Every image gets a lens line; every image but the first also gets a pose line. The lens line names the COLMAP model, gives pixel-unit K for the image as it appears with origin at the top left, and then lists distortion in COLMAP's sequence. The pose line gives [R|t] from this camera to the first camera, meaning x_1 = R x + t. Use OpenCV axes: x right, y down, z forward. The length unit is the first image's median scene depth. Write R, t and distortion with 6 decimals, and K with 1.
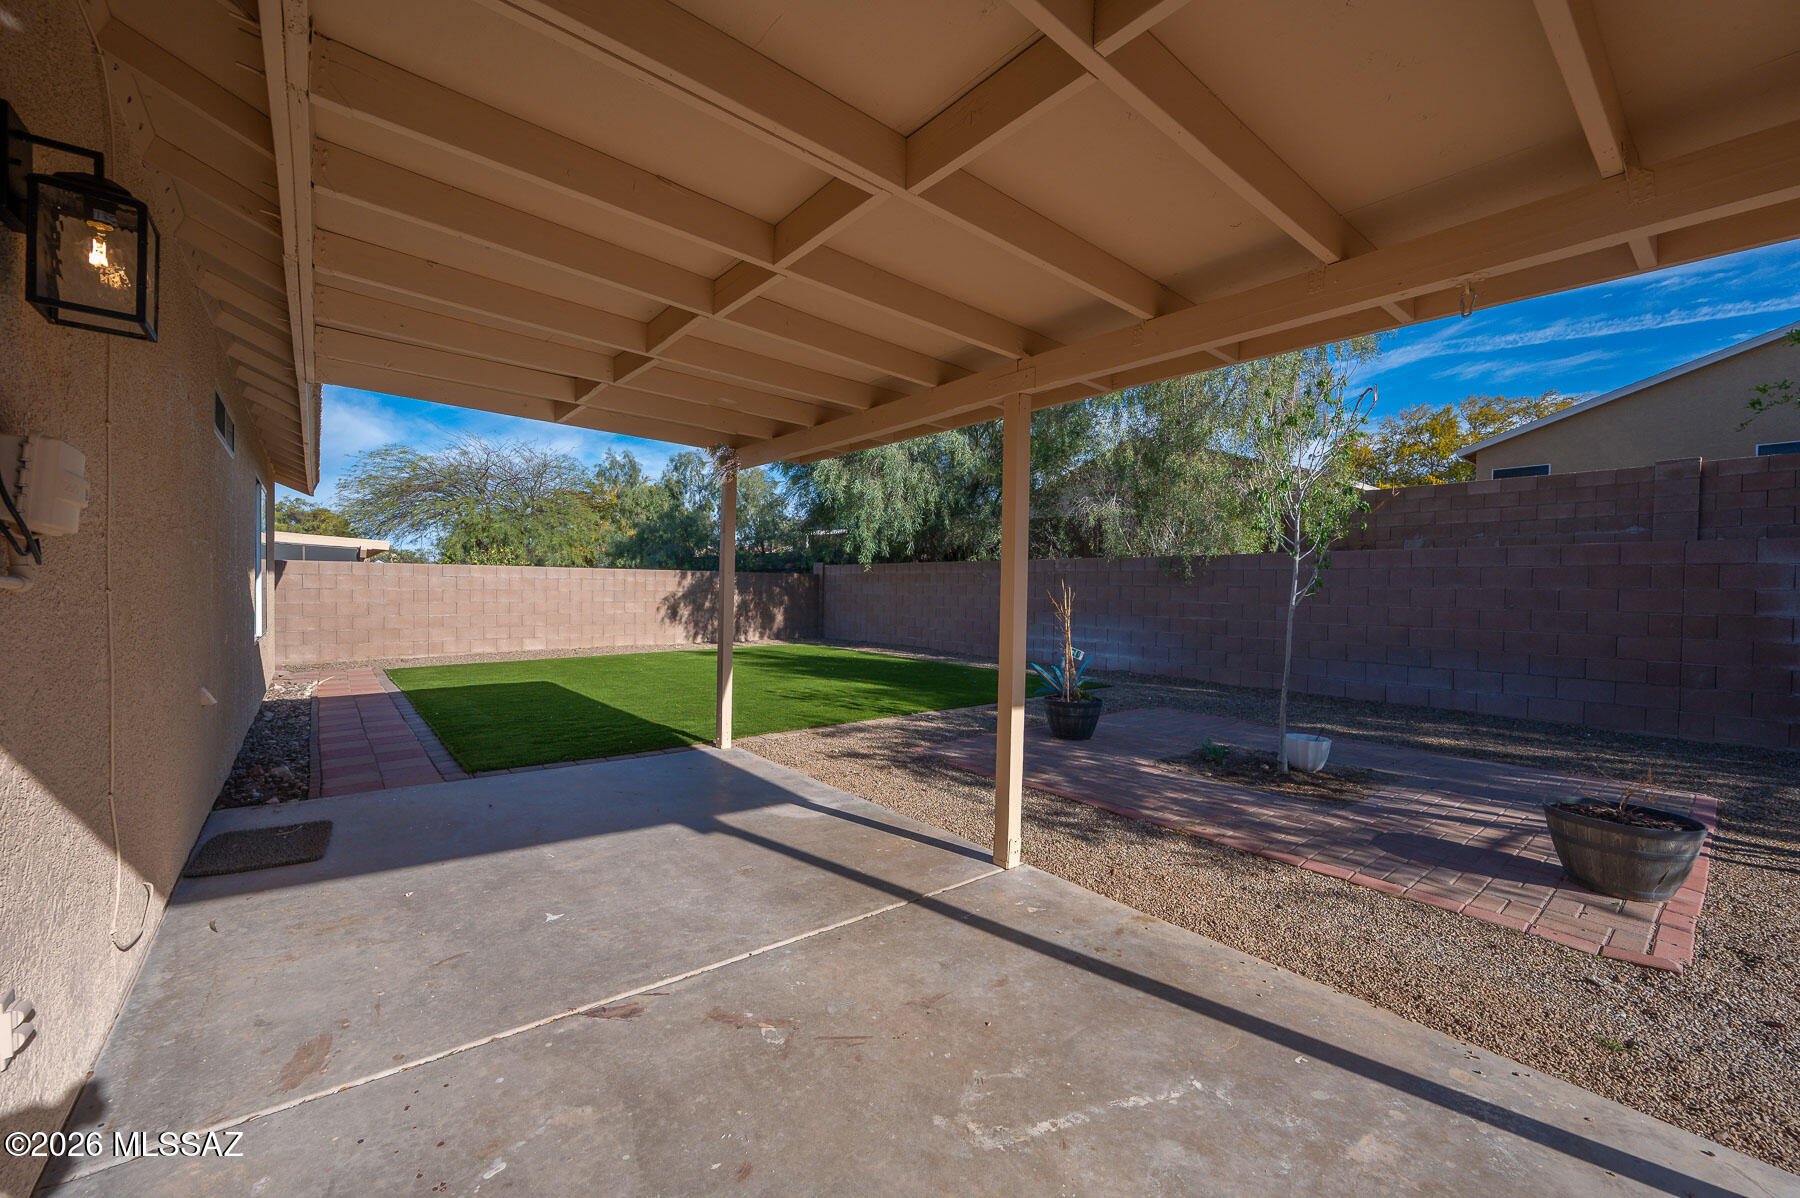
lens RADIAL K [[711.8, 0, 899.1], [0, 711.8, 602.9], [0, 0, 1]] dist [0.001815, 0.000065]
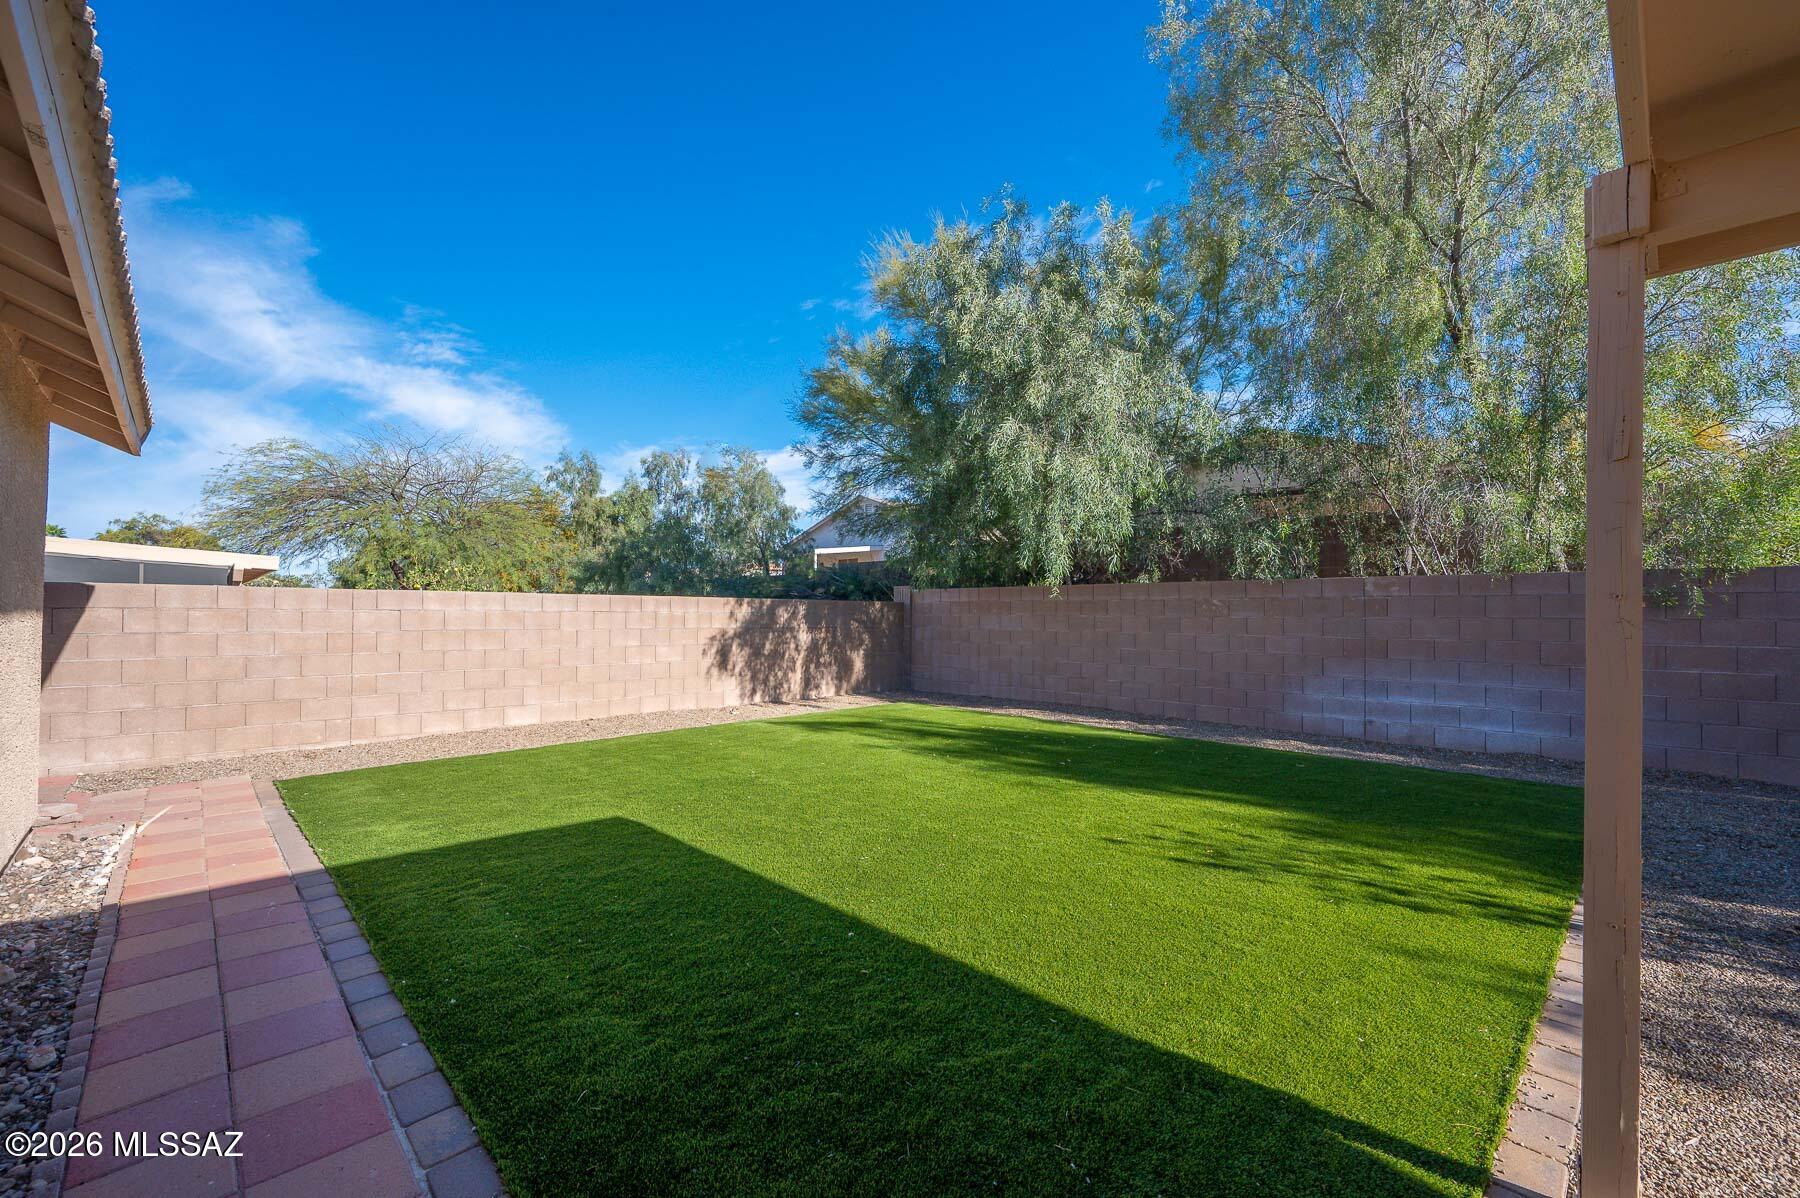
lens RADIAL K [[756.2, 0, 901.9], [0, 756.2, 602.8], [0, 0, 1]] dist [-0.001382, -0.000144]
pose [[0.996948, -0.005511, 0.077871, -0.196908], [0.008394, 0.999290, -0.036737, -0.012568], [-0.077613, 0.037278, 0.996286, 0.260333]]
